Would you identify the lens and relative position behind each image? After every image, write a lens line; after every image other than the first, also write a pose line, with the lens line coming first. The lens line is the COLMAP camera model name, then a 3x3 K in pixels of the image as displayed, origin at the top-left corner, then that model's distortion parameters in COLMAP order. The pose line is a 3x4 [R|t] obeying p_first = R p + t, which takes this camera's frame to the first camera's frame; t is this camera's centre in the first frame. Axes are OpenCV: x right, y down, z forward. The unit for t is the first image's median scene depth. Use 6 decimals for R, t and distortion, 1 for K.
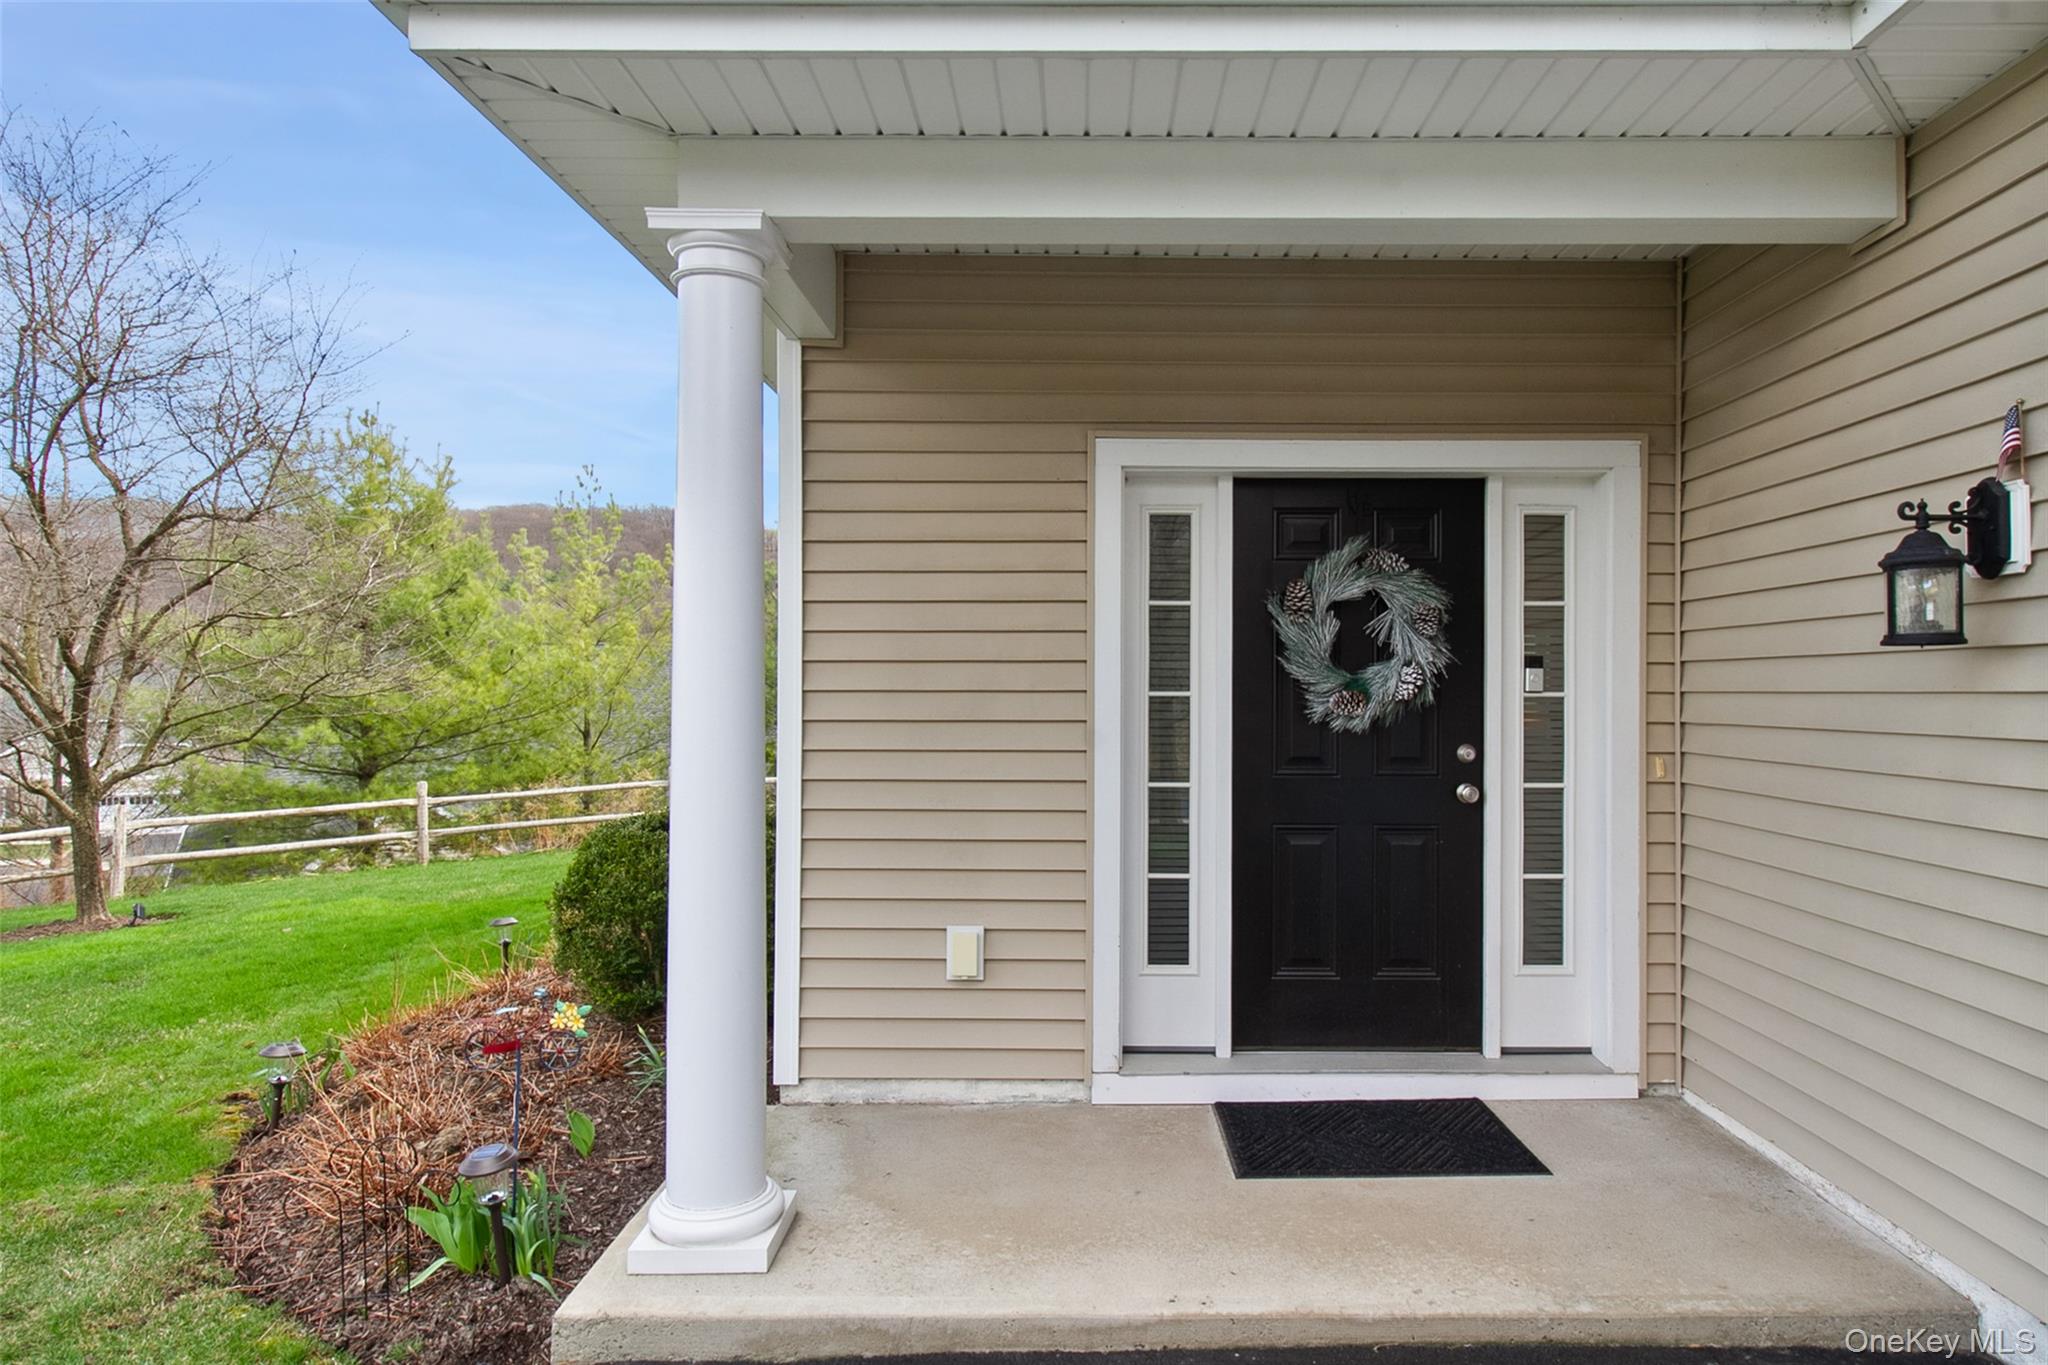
lens RADIAL K [[1142.8, 0, 1073.2], [0, 1142.8, 678.8], [0, 0, 1]] dist [0.003658, -0.003358]
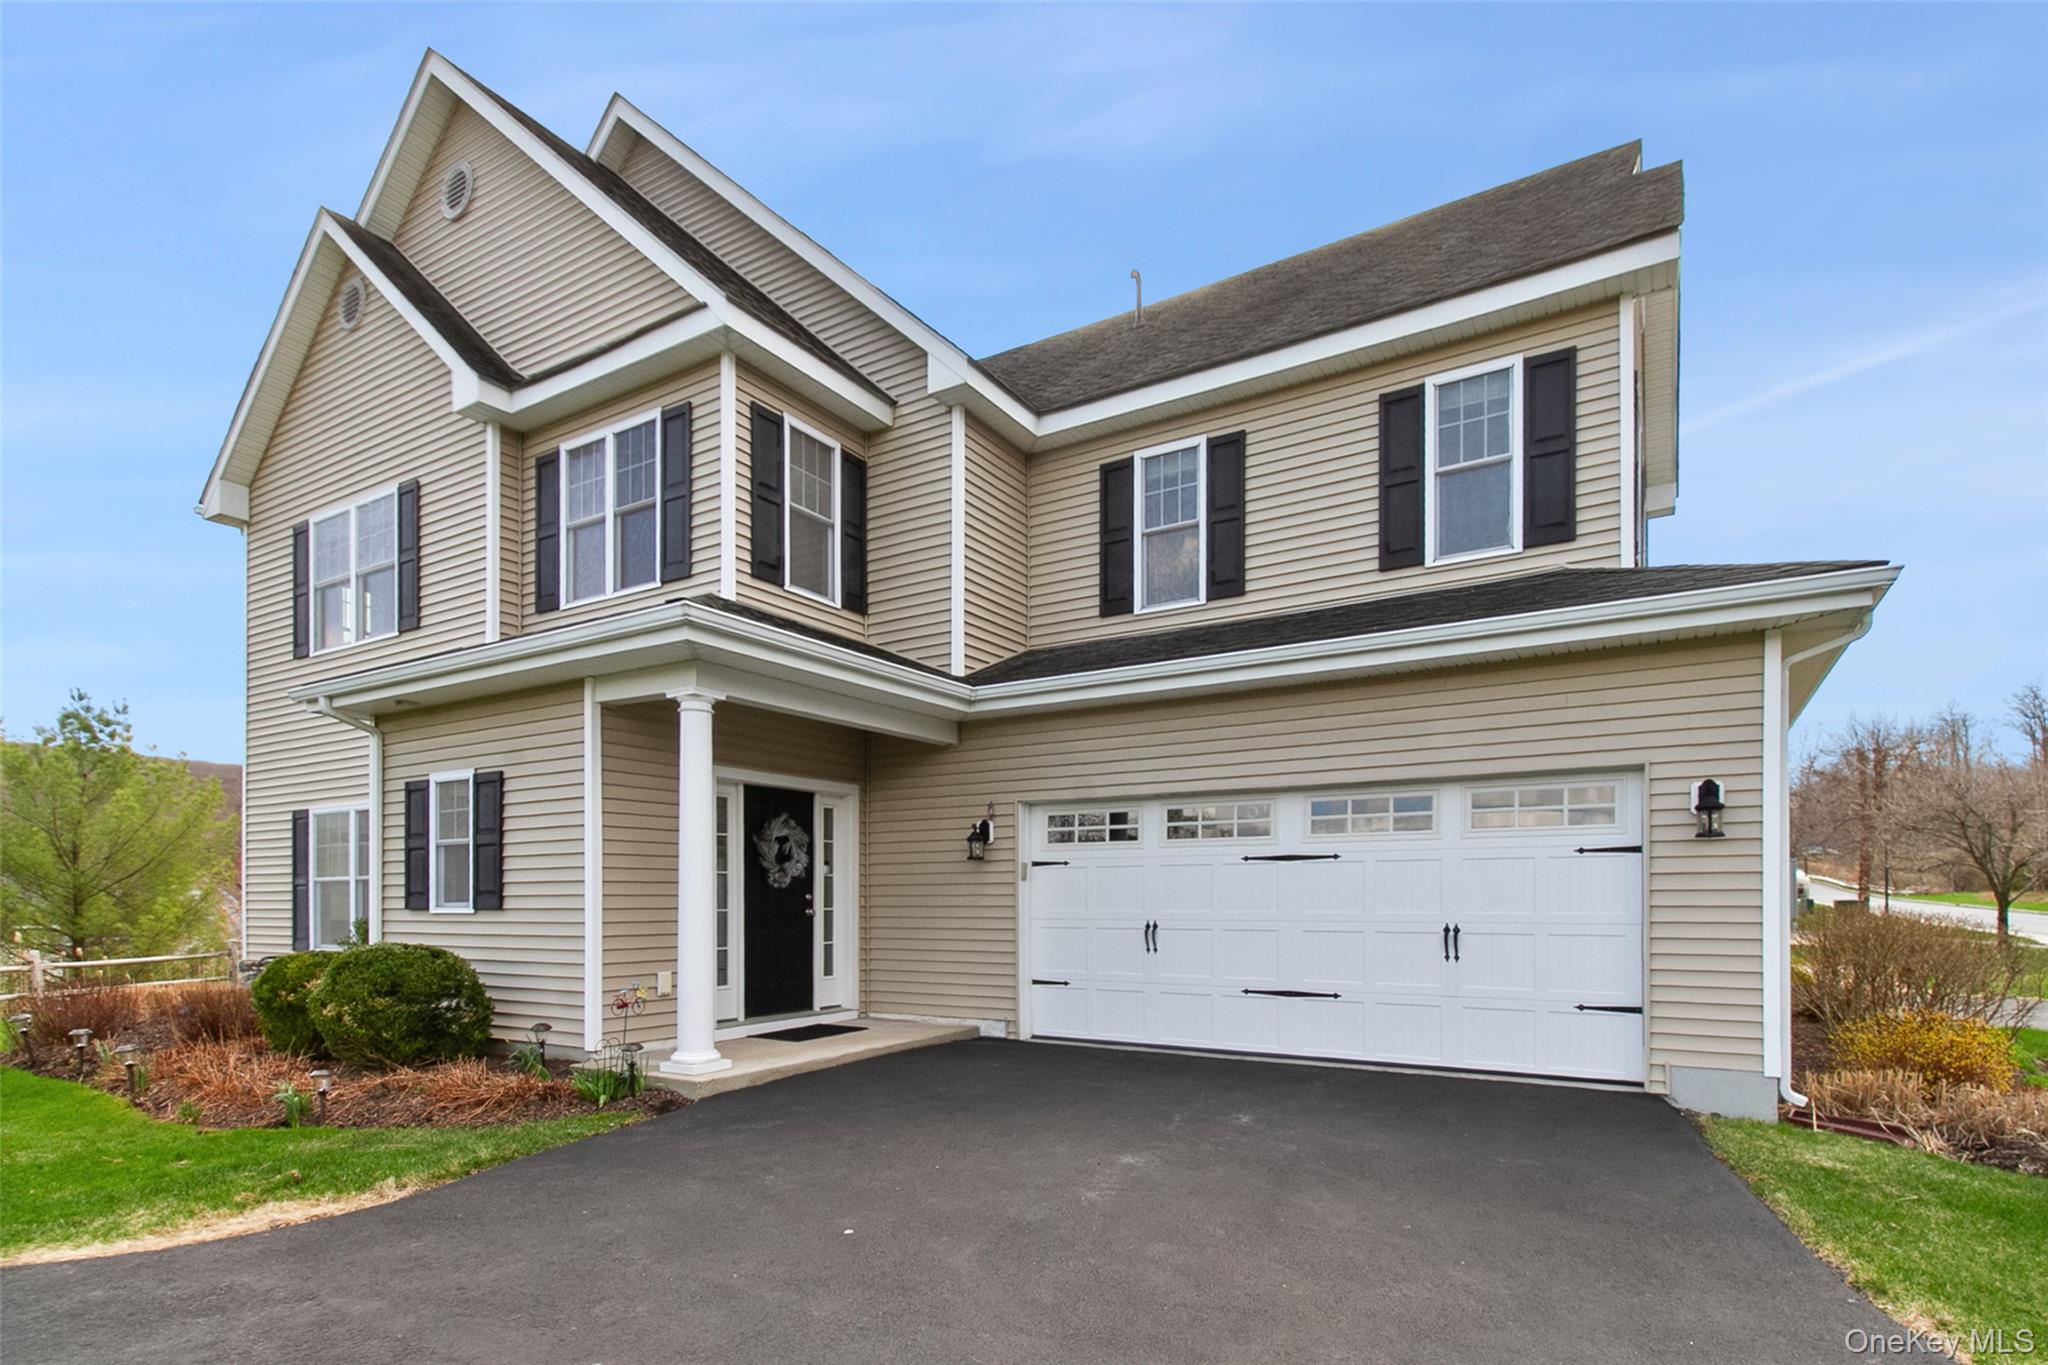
lens RADIAL K [[1035.5, 0, 978.3], [0, 1035.5, 881.5], [0, 0, 1]] dist [0.009205, -0.000033]
pose [[0.558255, 0.010624, 0.829602, -1.444318], [-0.004064, 0.999941, -0.010070, 0.053242], [-0.829660, 0.002250, 0.558265, -0.666345]]
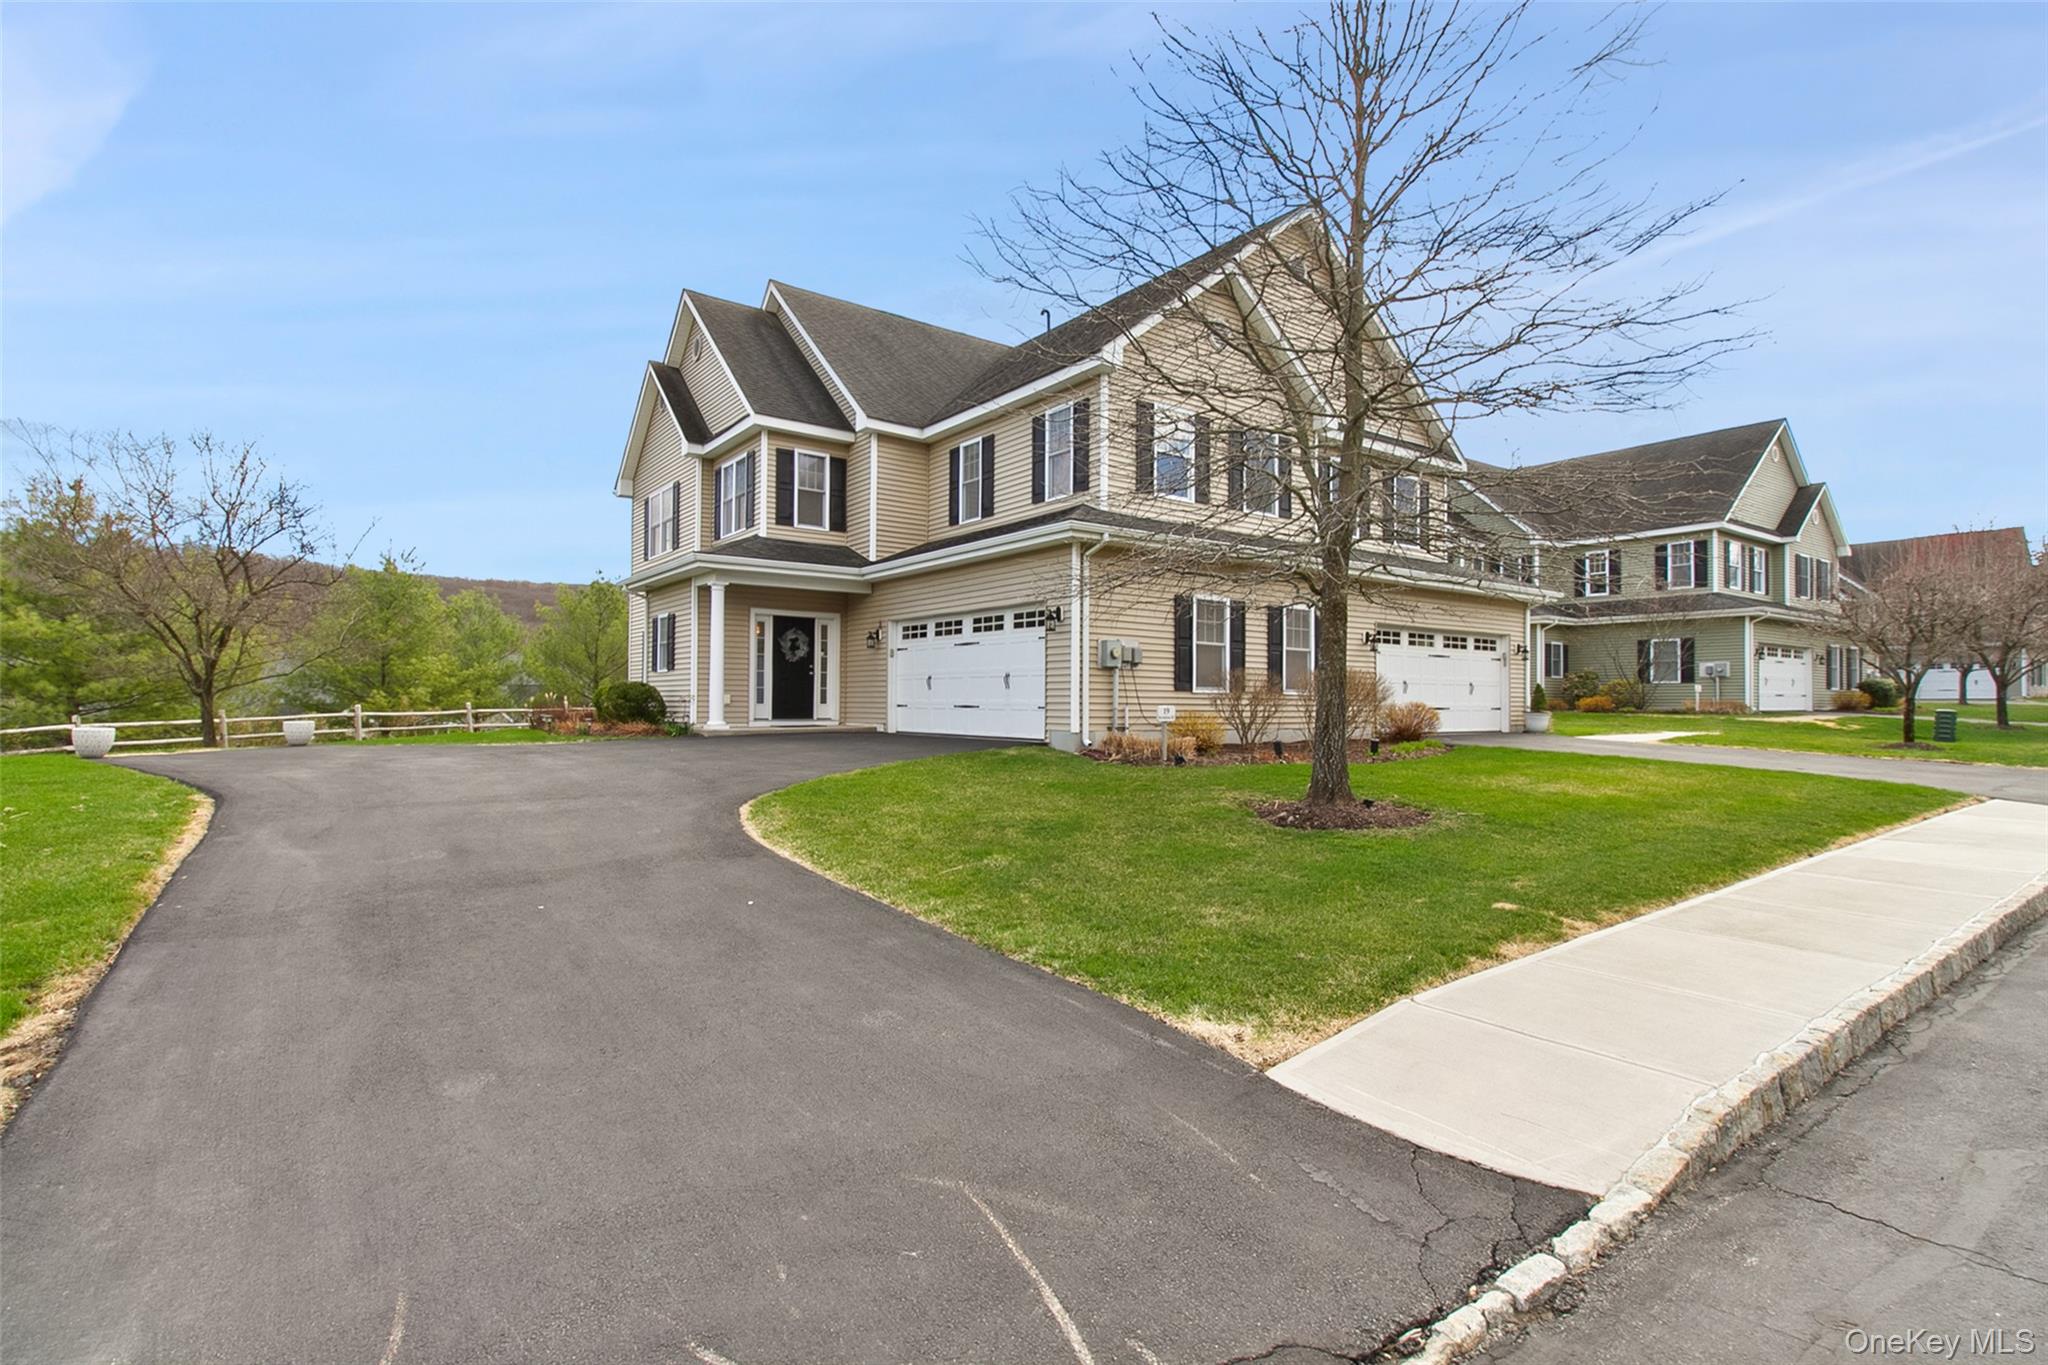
lens RADIAL K [[956.4, 0, 990.8], [0, 956.4, 668.3], [0, 0, 1]] dist [0.006556, 0.000154]
pose [[0.825437, 0.019878, 0.564144, -1.632137], [-0.007725, 0.999684, -0.023922, 0.185163], [-0.564441, 0.015389, 0.825330, -3.491328]]
